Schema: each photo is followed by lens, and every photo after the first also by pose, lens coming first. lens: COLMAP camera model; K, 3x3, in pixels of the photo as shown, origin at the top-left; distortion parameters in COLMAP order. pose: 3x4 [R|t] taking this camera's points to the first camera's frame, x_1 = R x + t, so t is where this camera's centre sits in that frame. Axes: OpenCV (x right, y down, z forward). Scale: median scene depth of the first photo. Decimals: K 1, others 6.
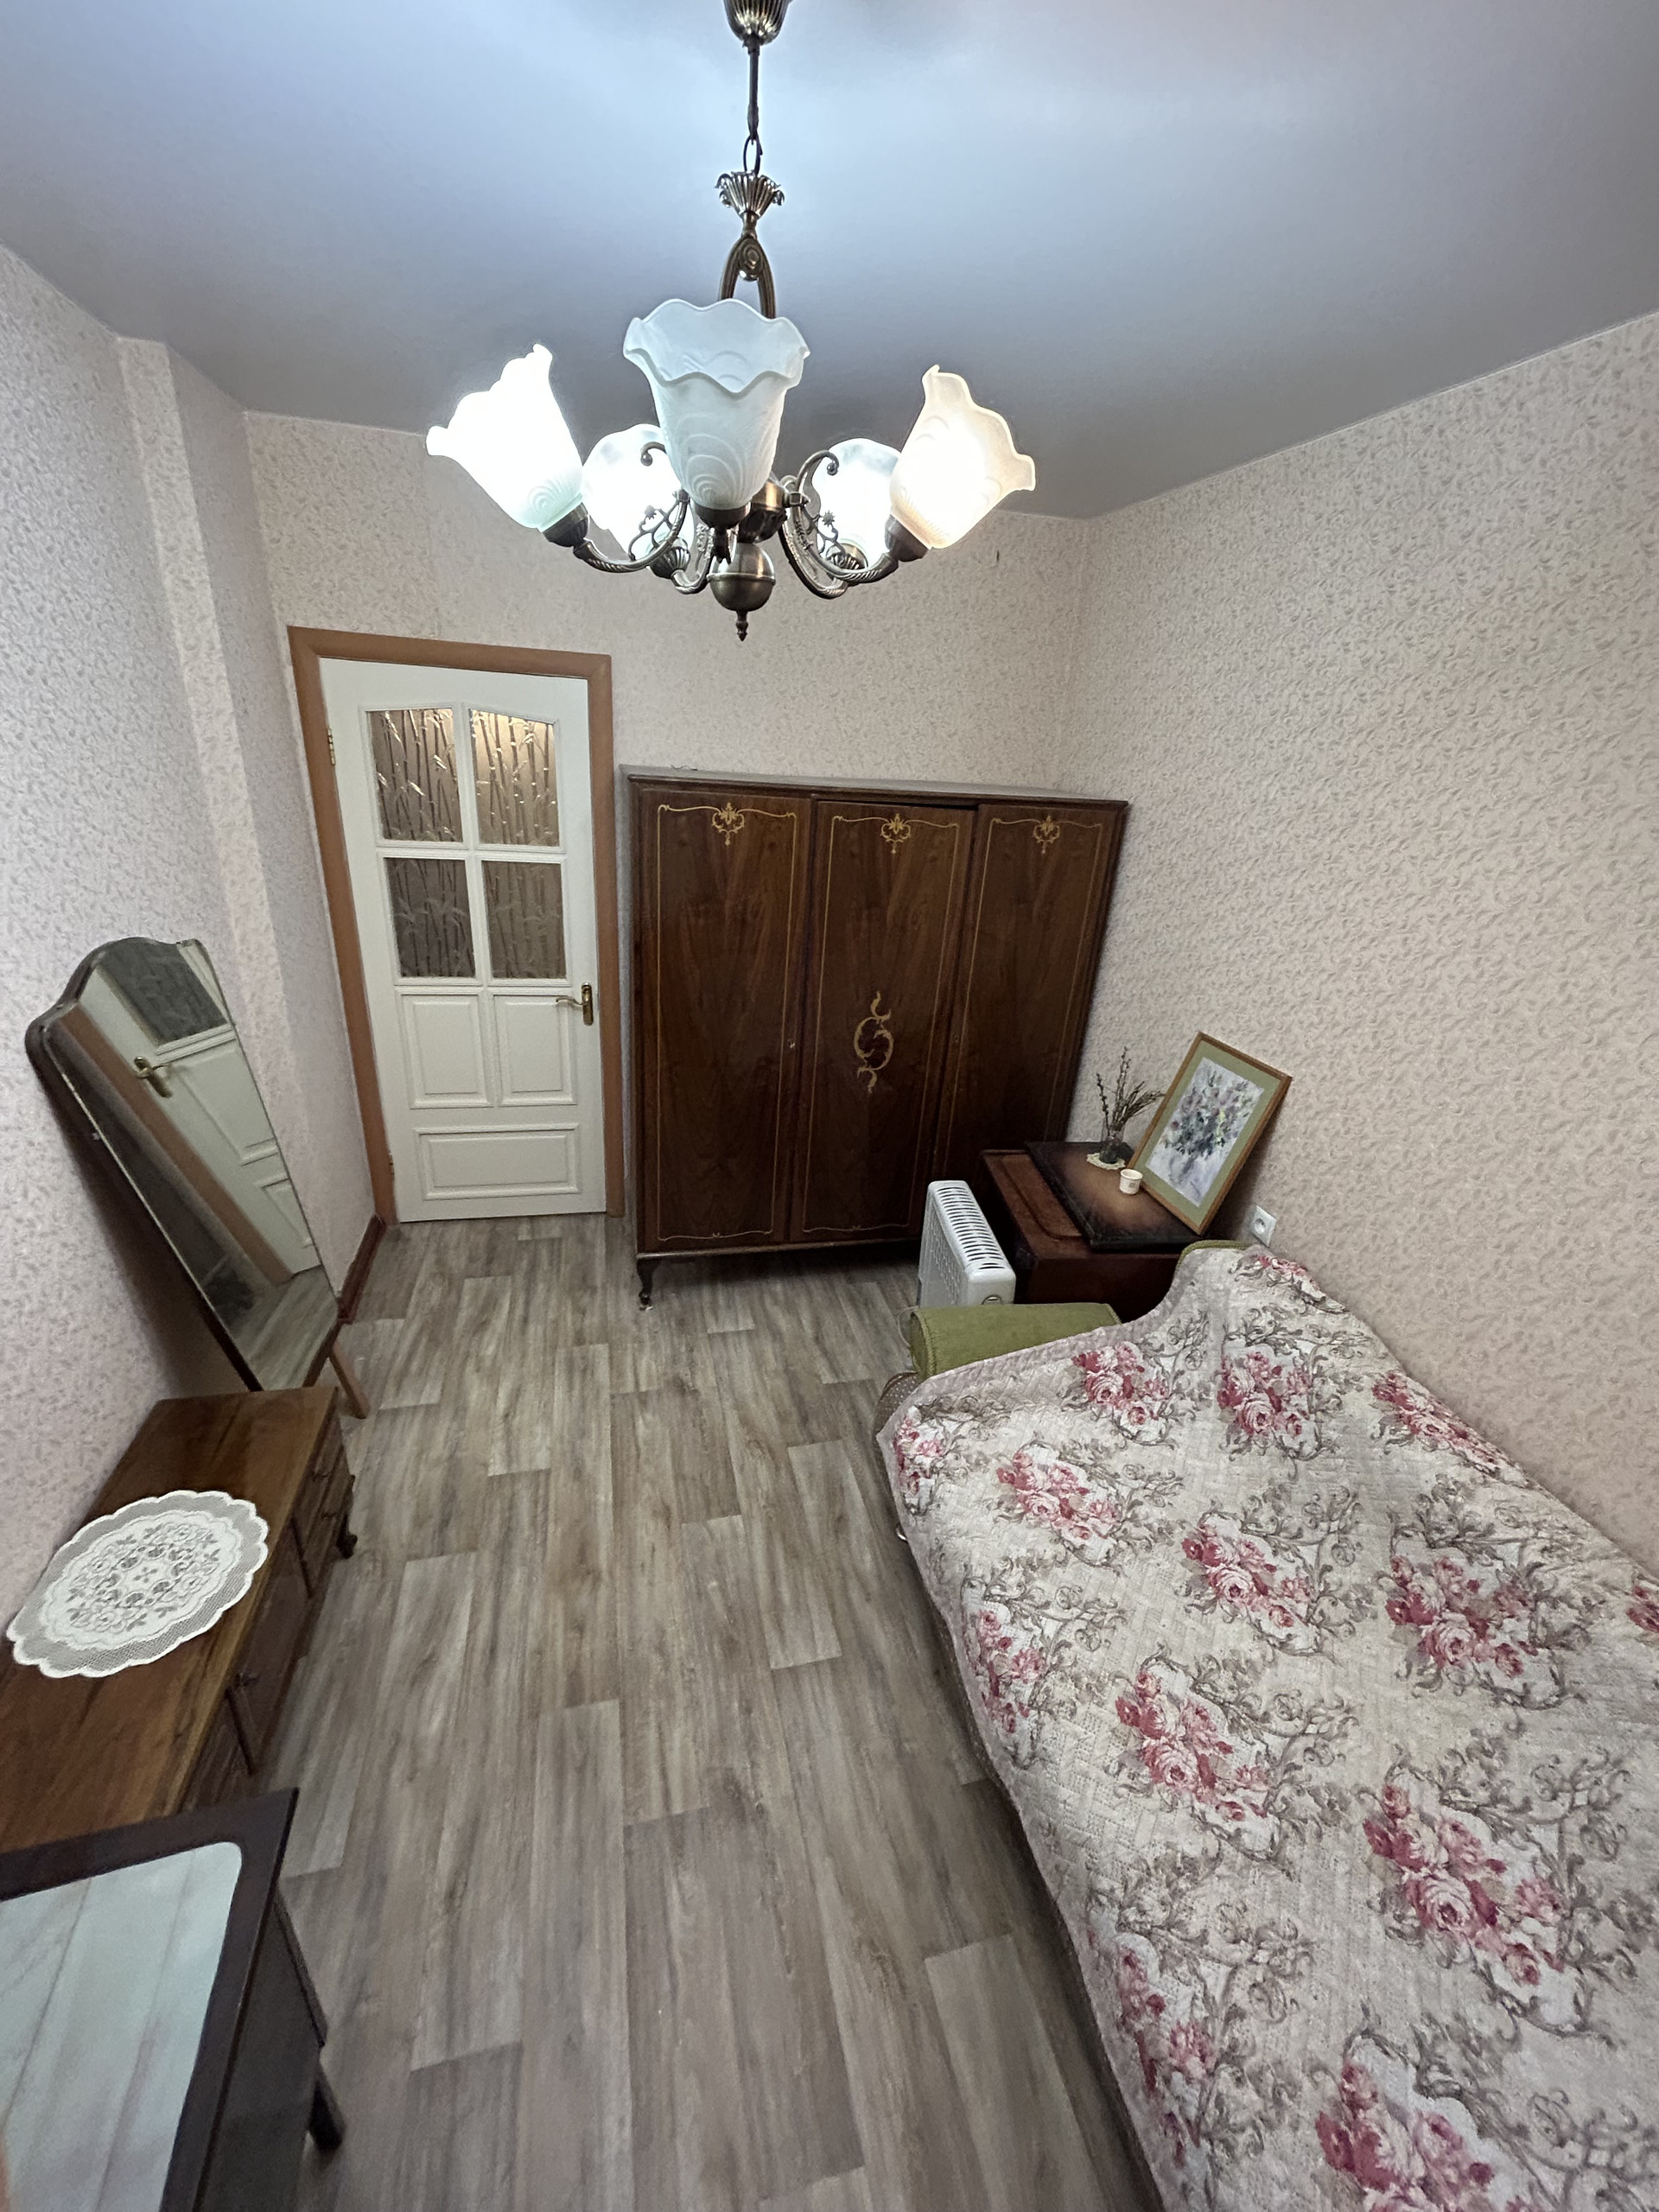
lens RADIAL K [[881.0, 0, 825.7], [0, 881.0, 1105.5], [0, 0, 1]] dist [0.000864, 0.000131]
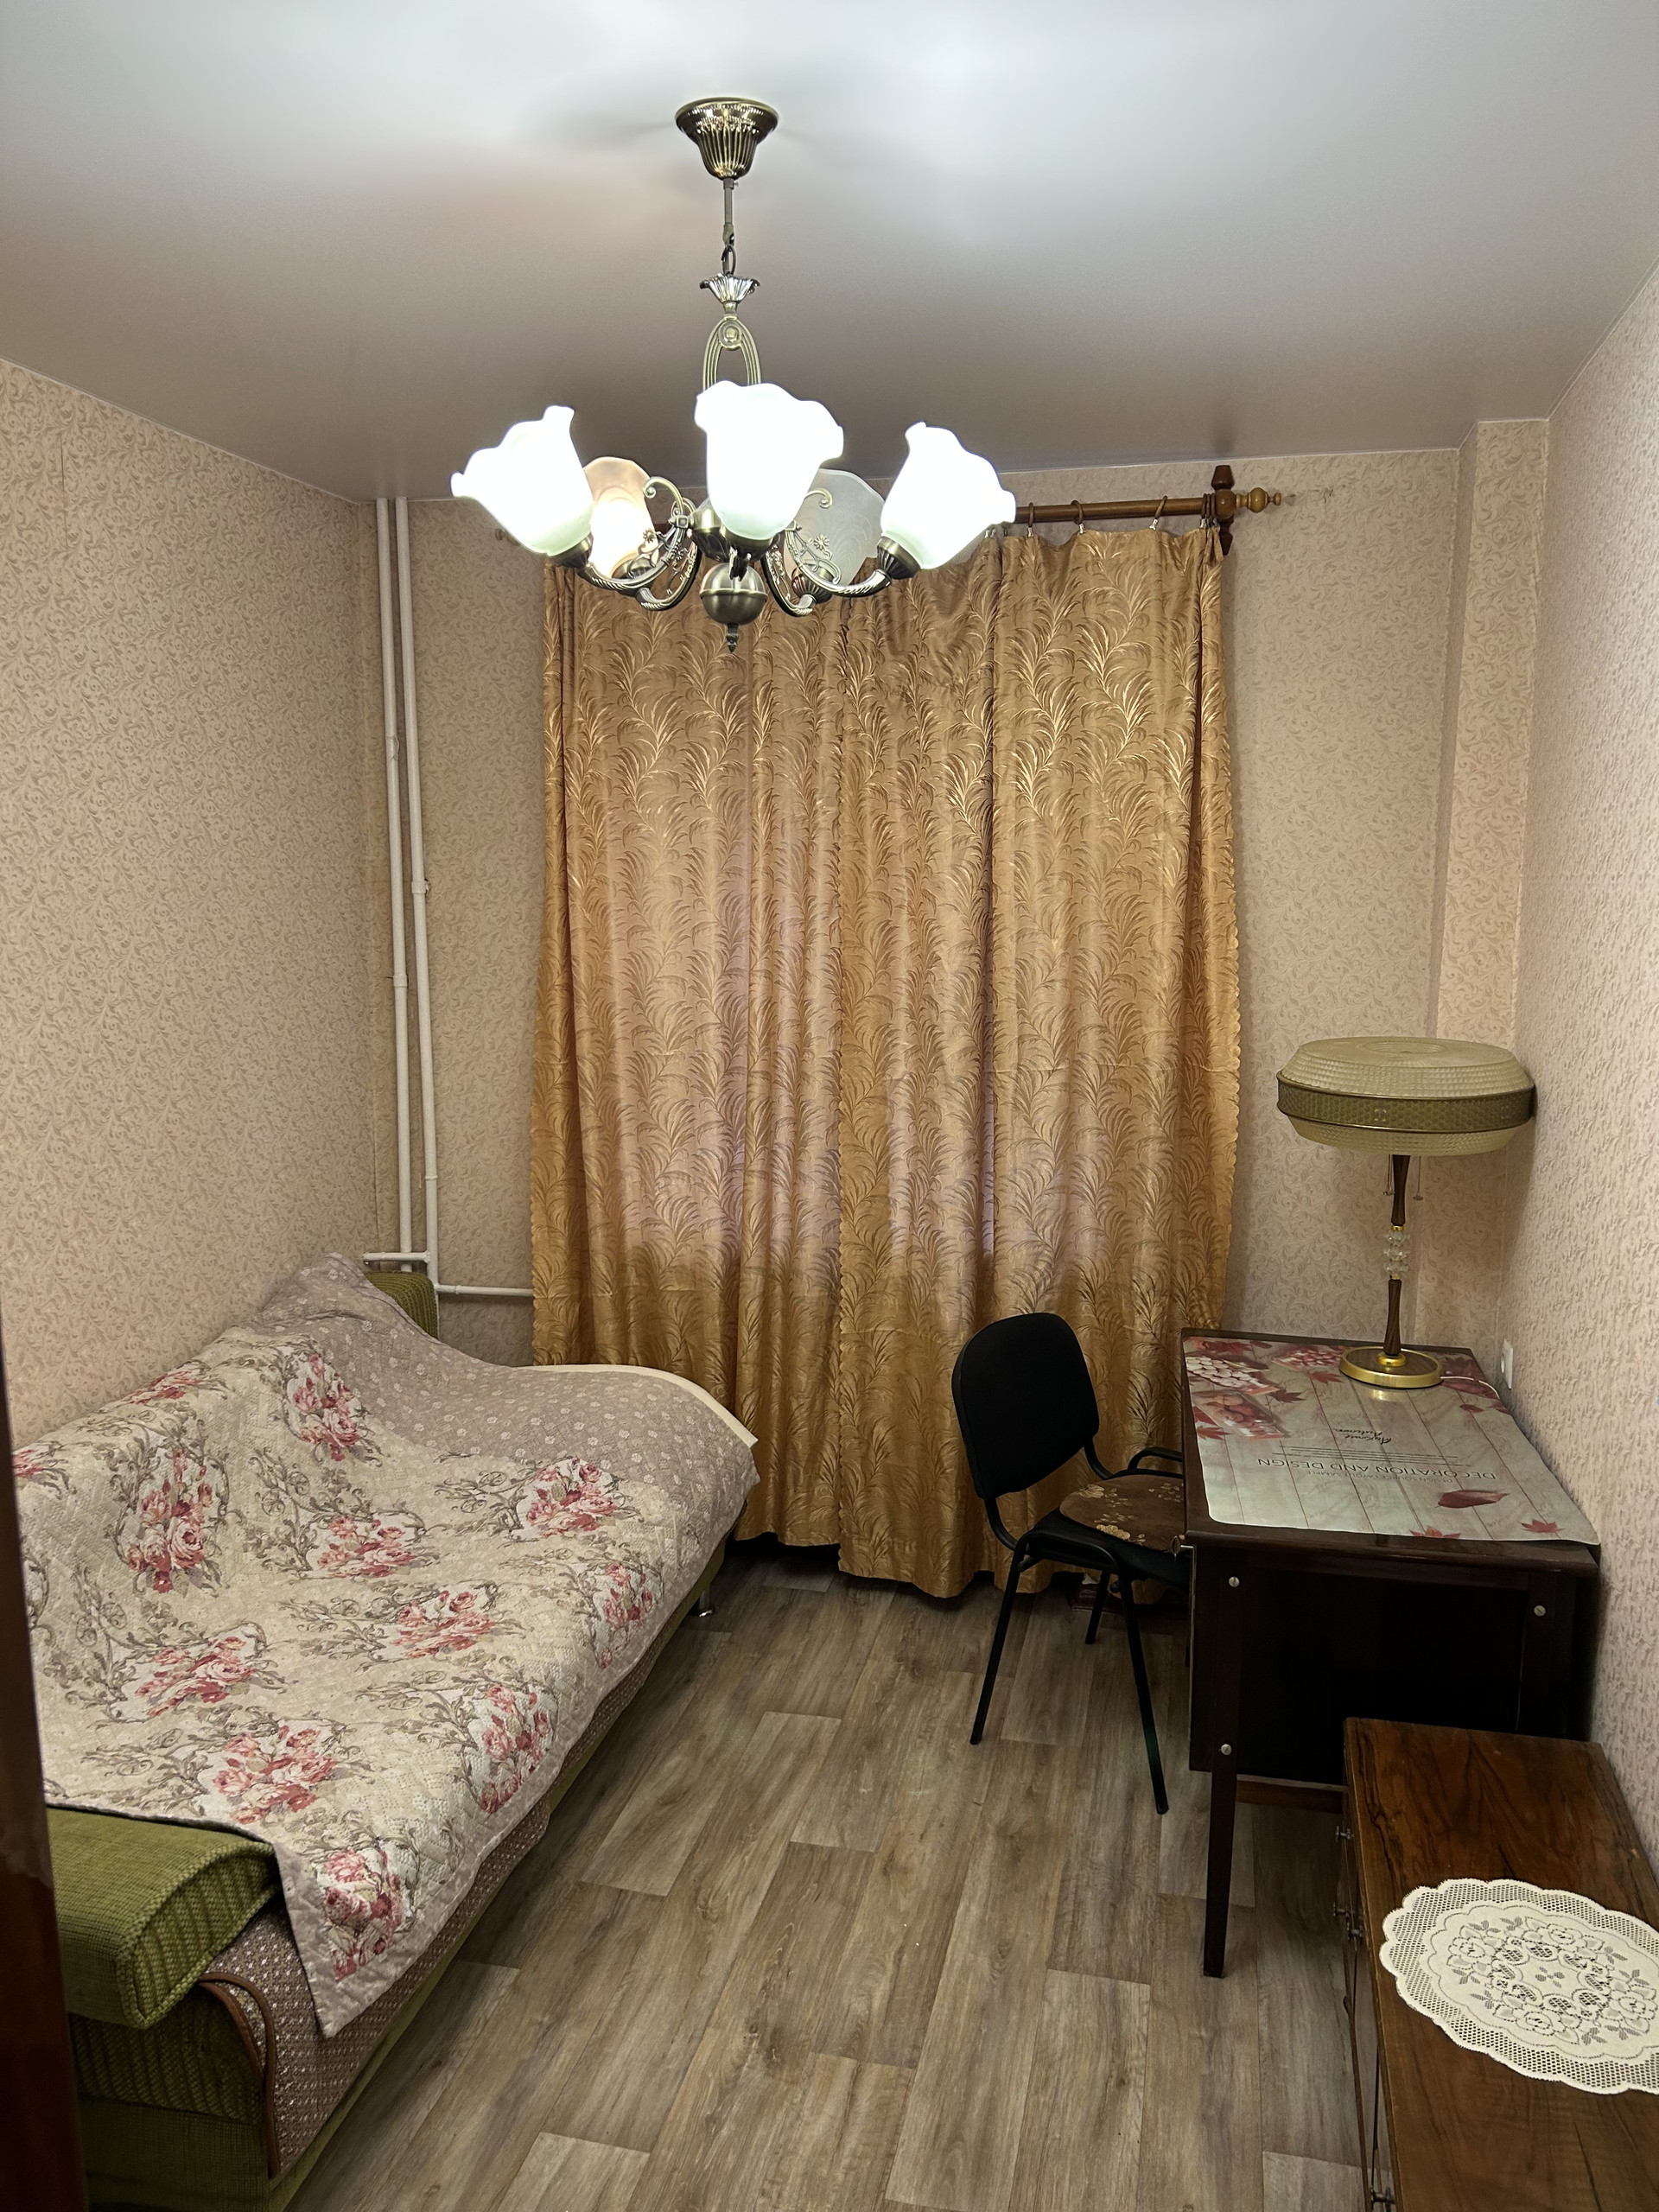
lens RADIAL K [[1678.3, 0, 828.7], [0, 1678.3, 1108.5], [0, 0, 1]] dist [0.038147, -0.065222]
pose [[-0.889928, -0.124964, 0.438648, -0.744970], [0.129078, 0.853414, 0.504998, -0.706836], [-0.437455, 0.506032, -0.743347, 1.798963]]
